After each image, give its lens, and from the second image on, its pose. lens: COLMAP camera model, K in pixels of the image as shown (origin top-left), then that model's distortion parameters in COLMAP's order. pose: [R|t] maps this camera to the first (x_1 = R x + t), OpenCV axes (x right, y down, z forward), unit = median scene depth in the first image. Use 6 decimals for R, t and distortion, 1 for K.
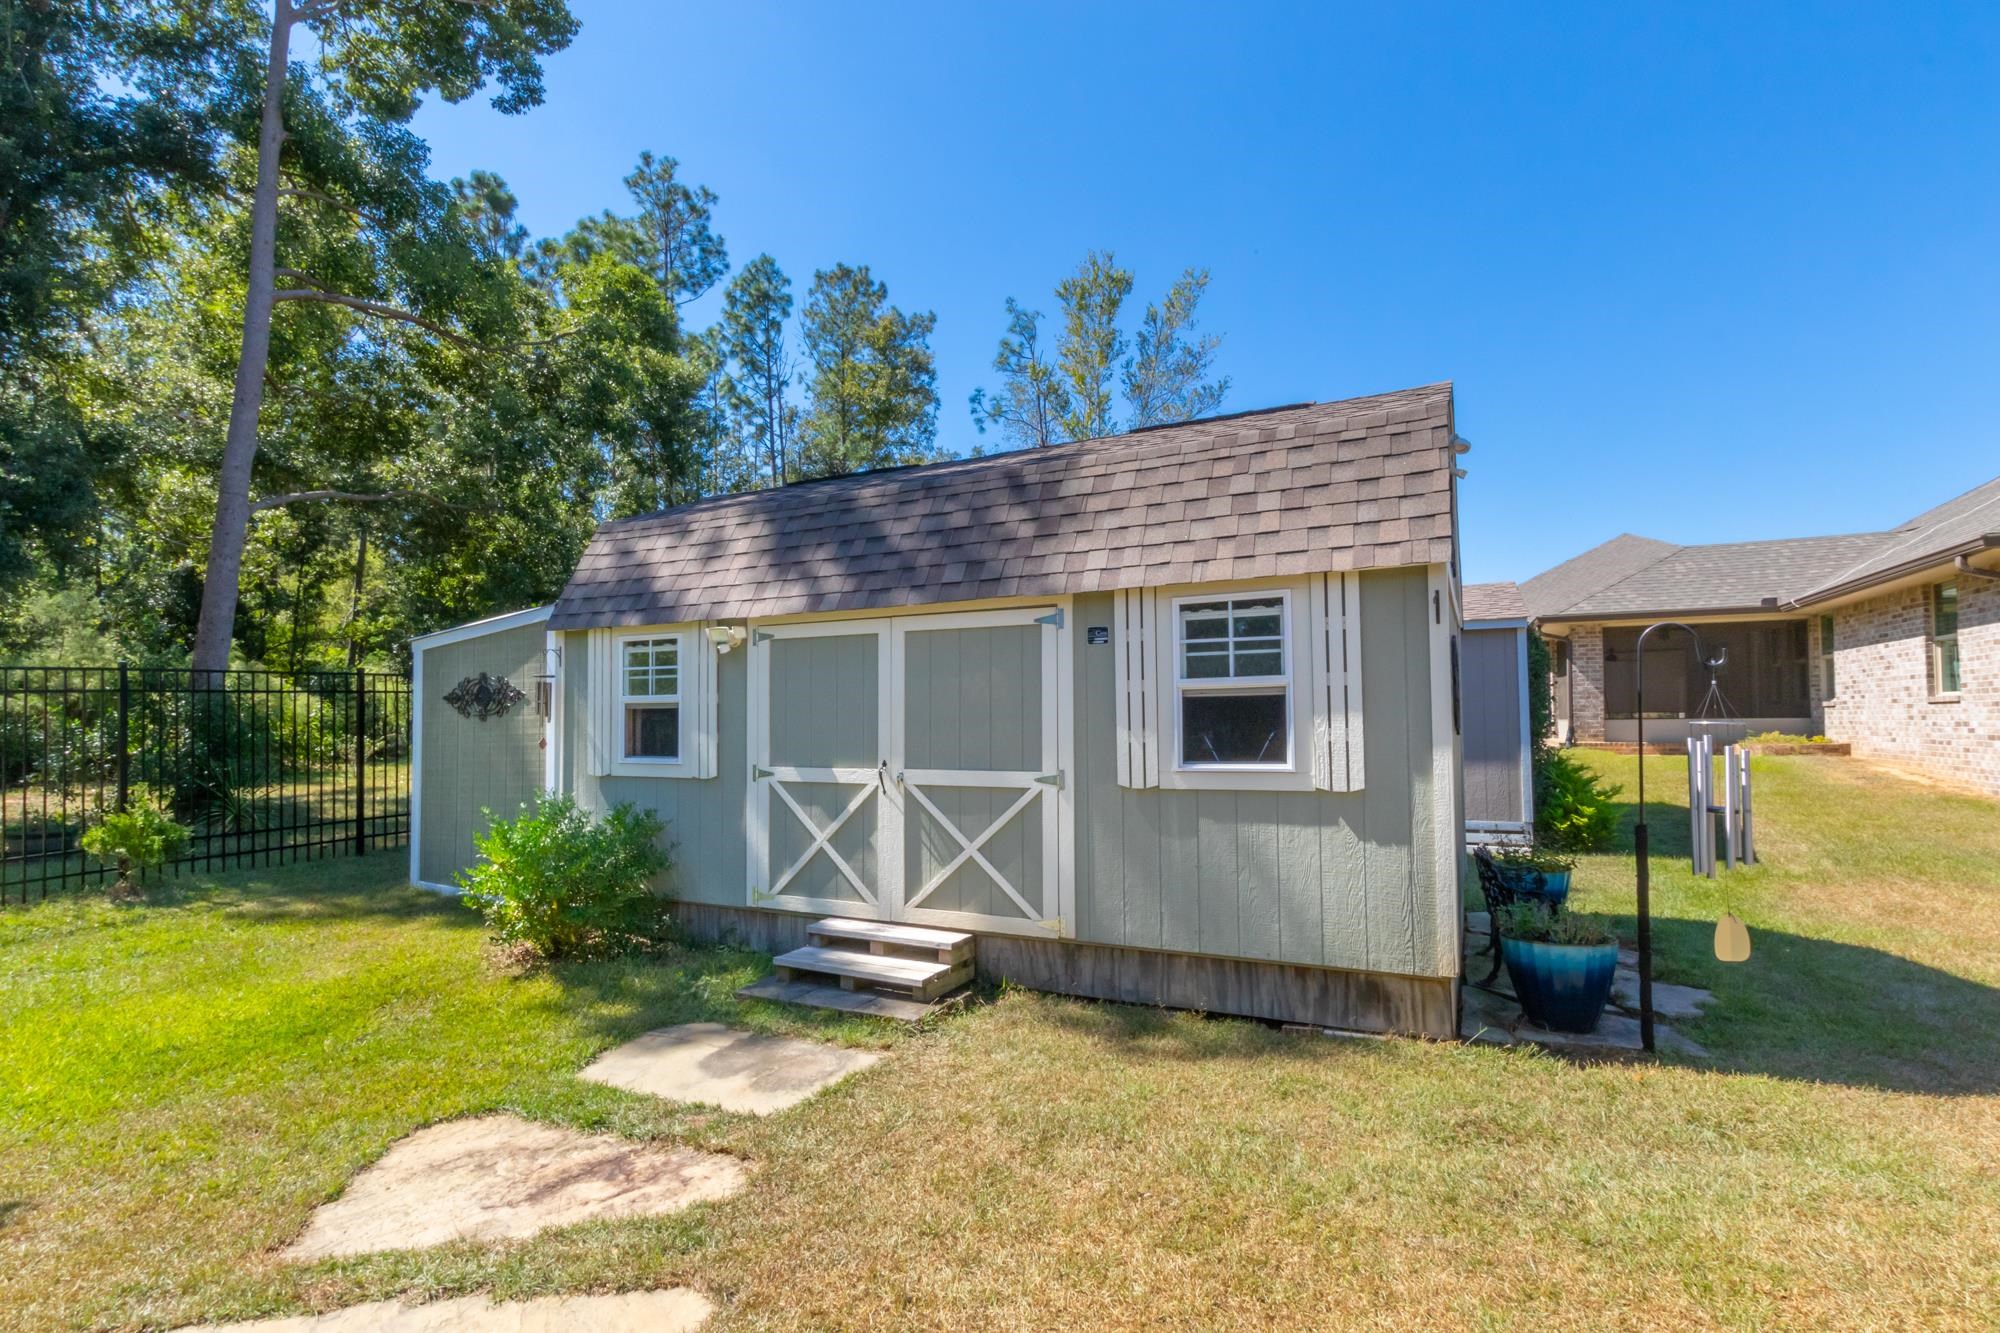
lens RADIAL K [[938.8, 0, 1050.3], [0, 938.8, 683.0], [0, 0, 1]] dist [0.006233, -0.003653]
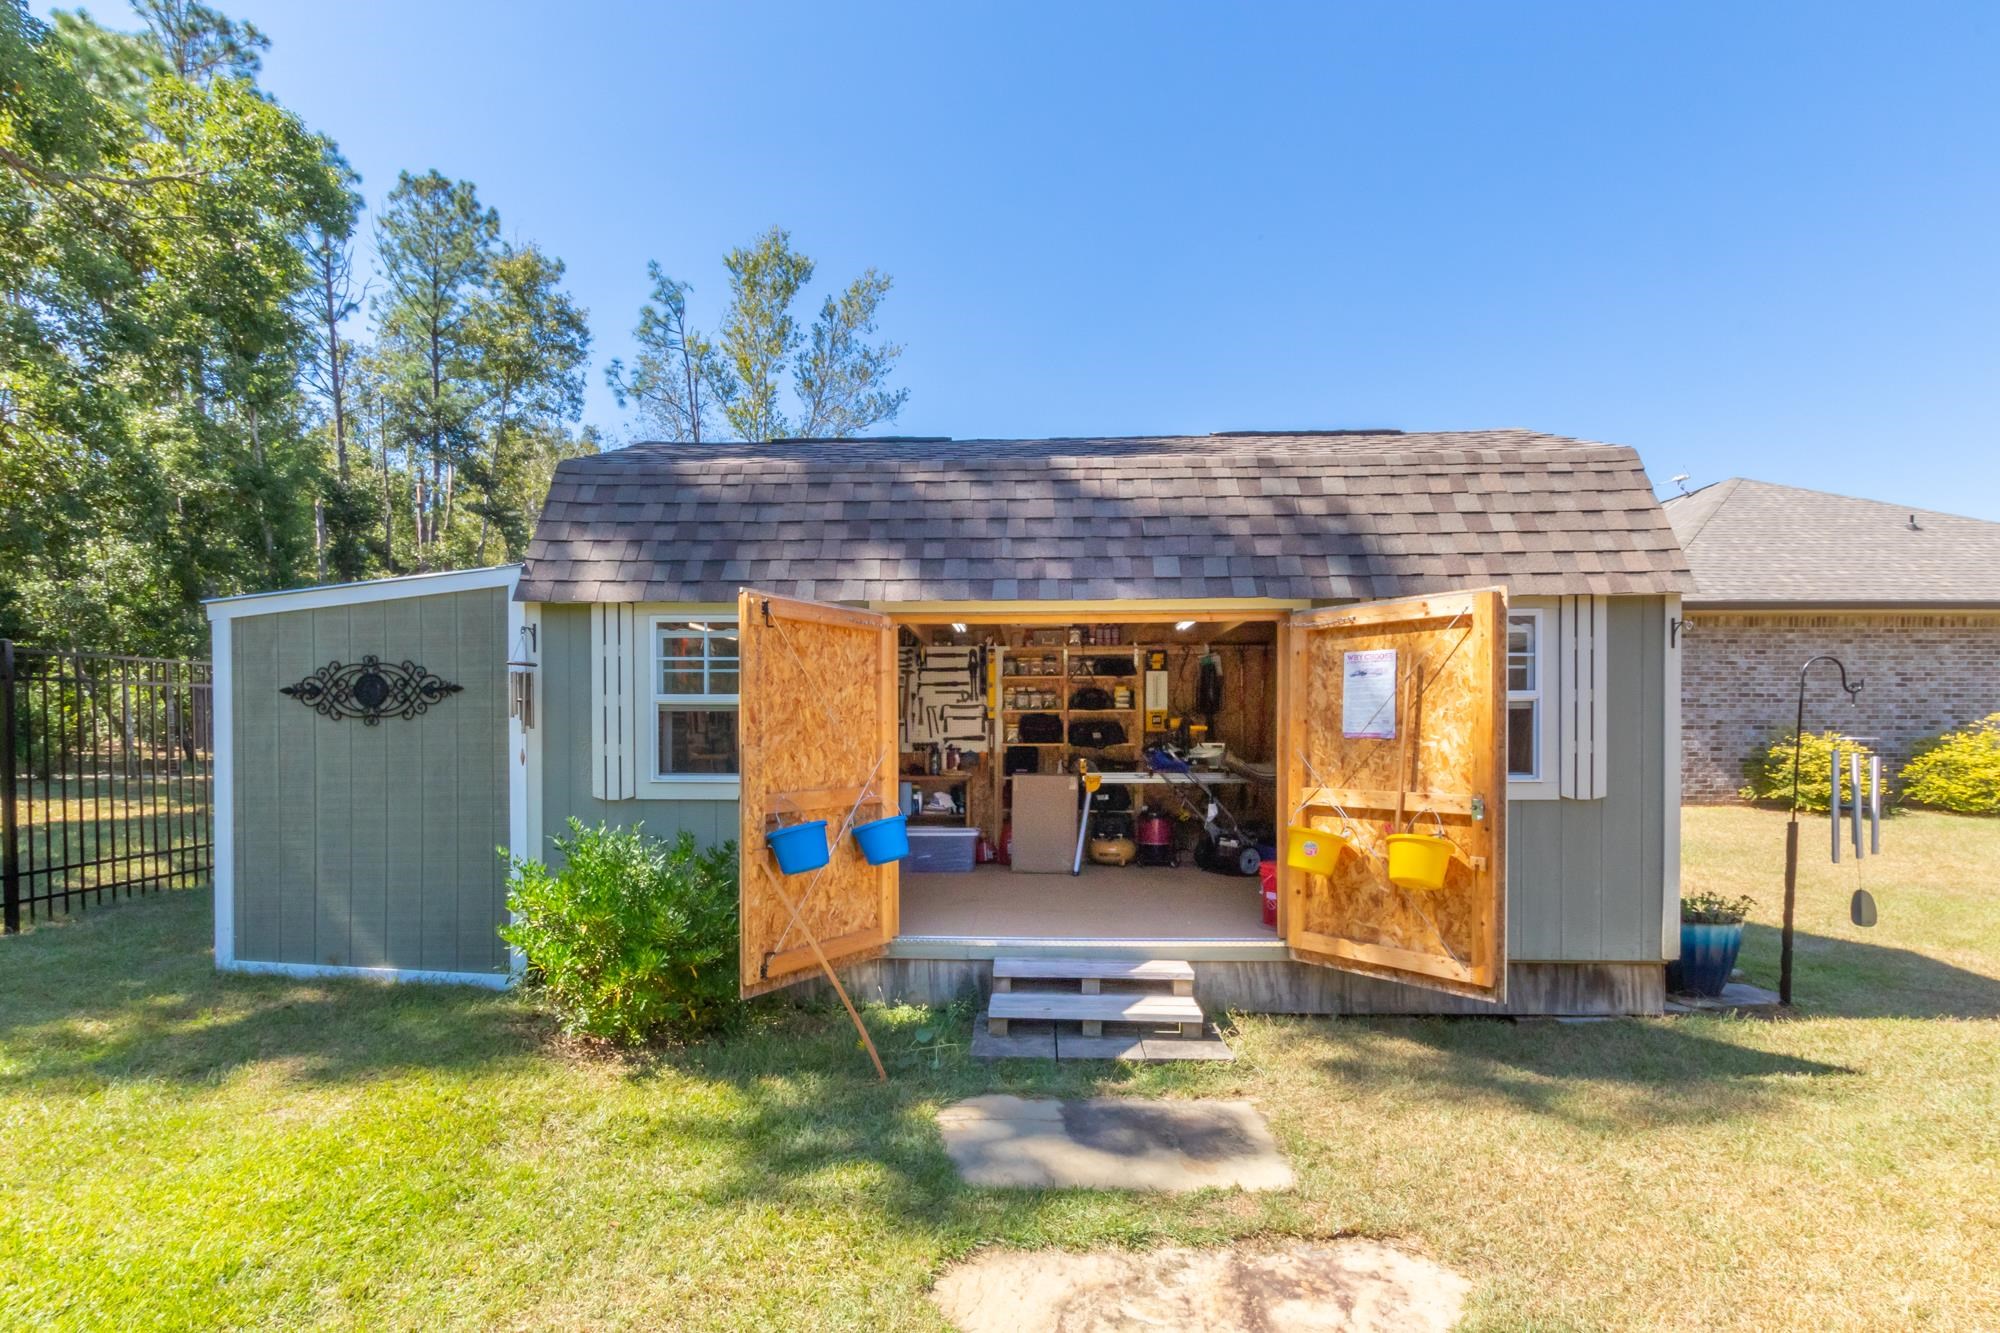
lens RADIAL K [[938.8, 0, 988.6], [0, 938.8, 740.3], [0, 0, 1]] dist [0.006233, -0.003653]
pose [[0.915299, 0.006934, 0.402715, -0.520231], [-0.024179, 0.998995, 0.037753, 0.015973], [-0.402048, -0.044292, 0.914547, 0.198326]]
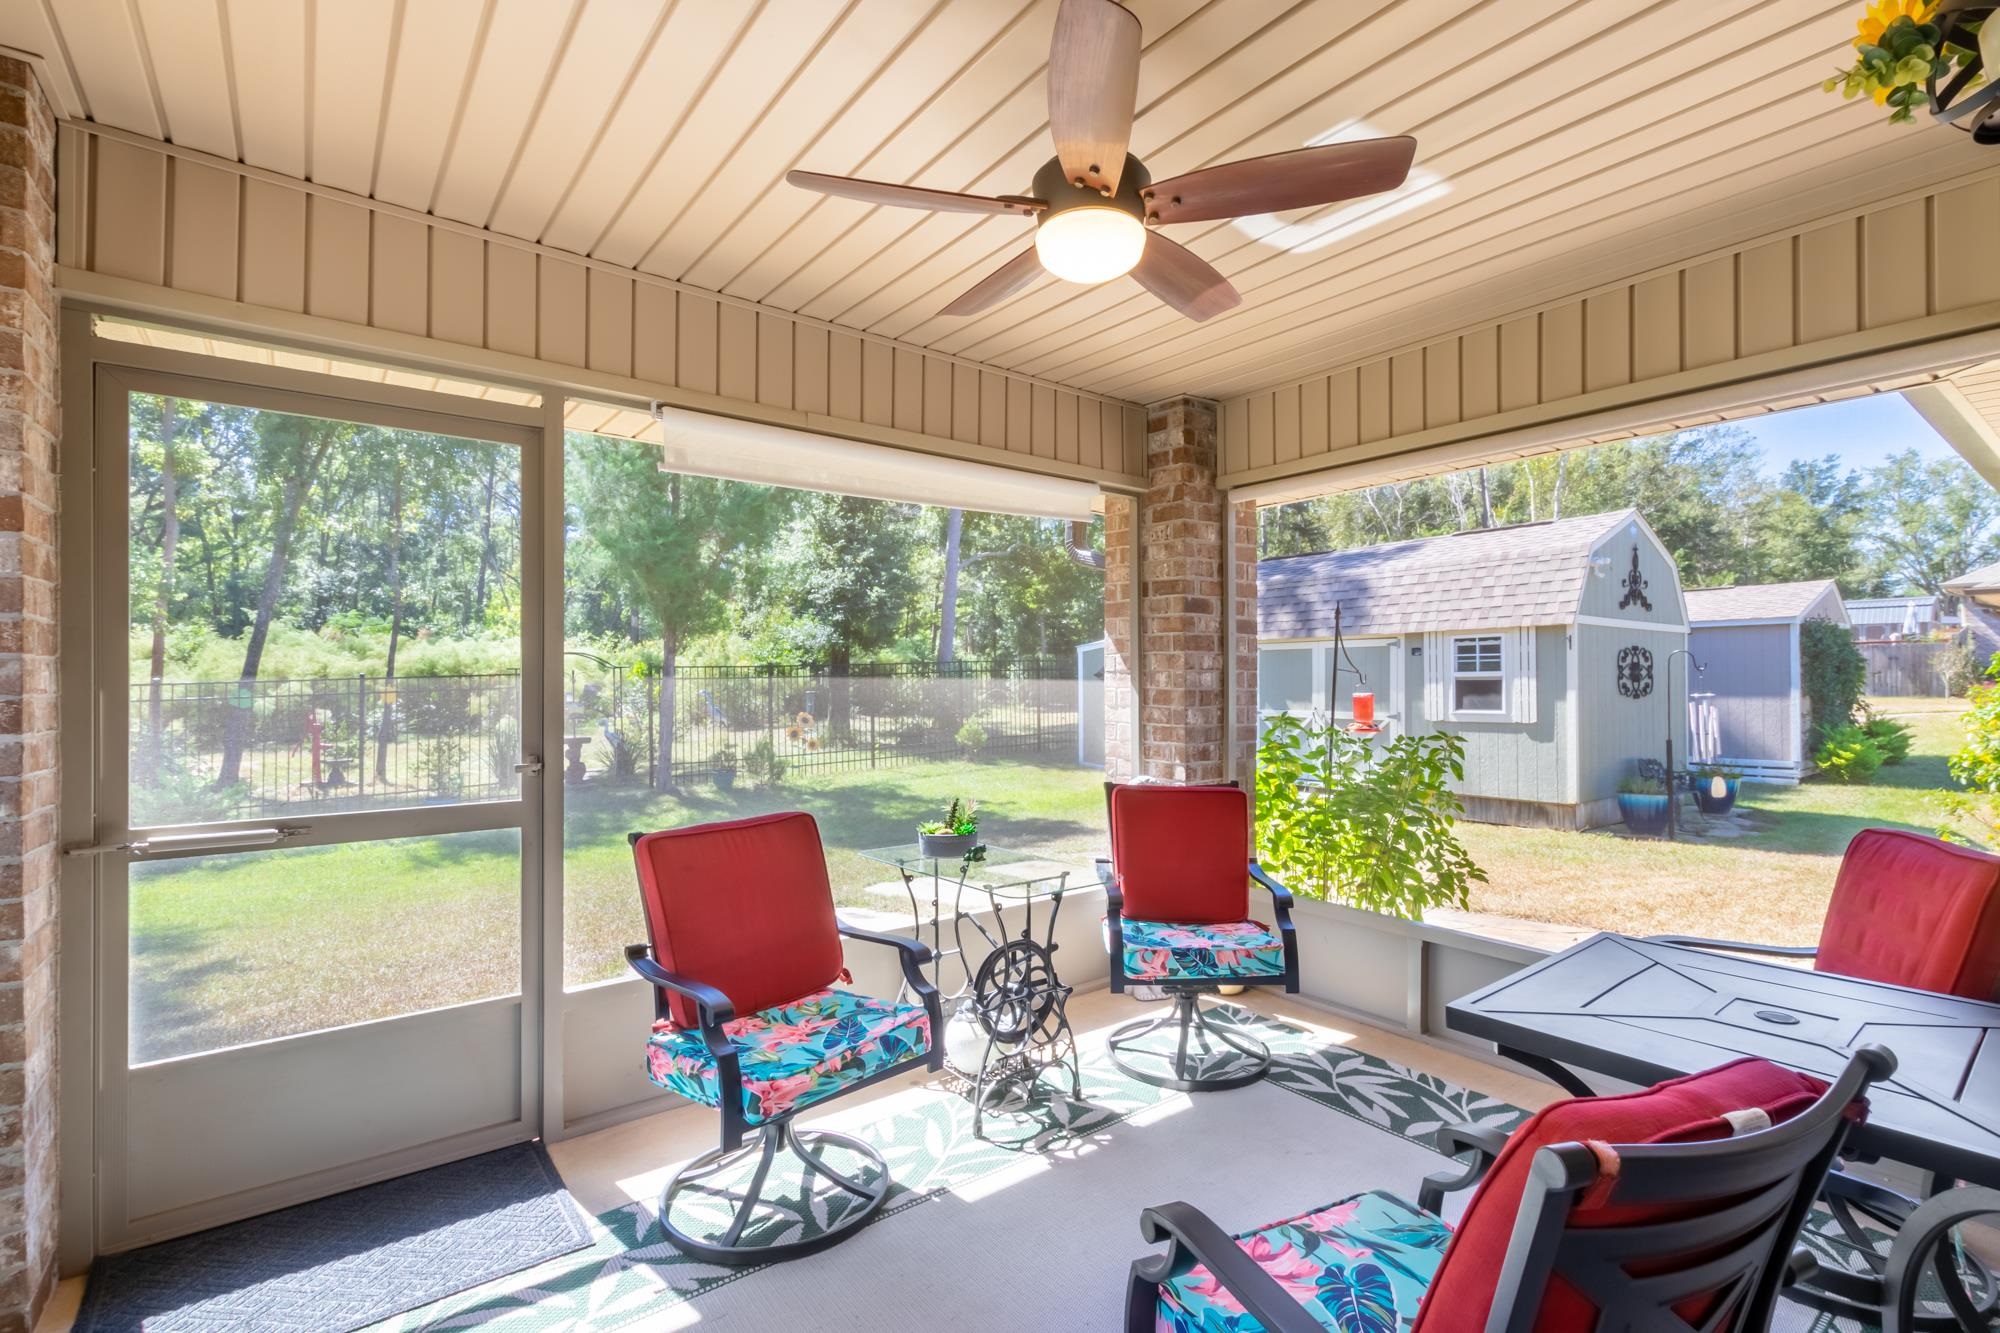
lens RADIAL K [[938.8, 0, 986.8], [0, 938.8, 683.3], [0, 0, 1]] dist [0.006233, -0.003653]
pose [[0.871367, 0.005976, -0.490596, 0.198900], [0.018256, 0.998838, 0.044593, -0.072795], [0.490292, -0.047813, 0.870246, -1.110519]]
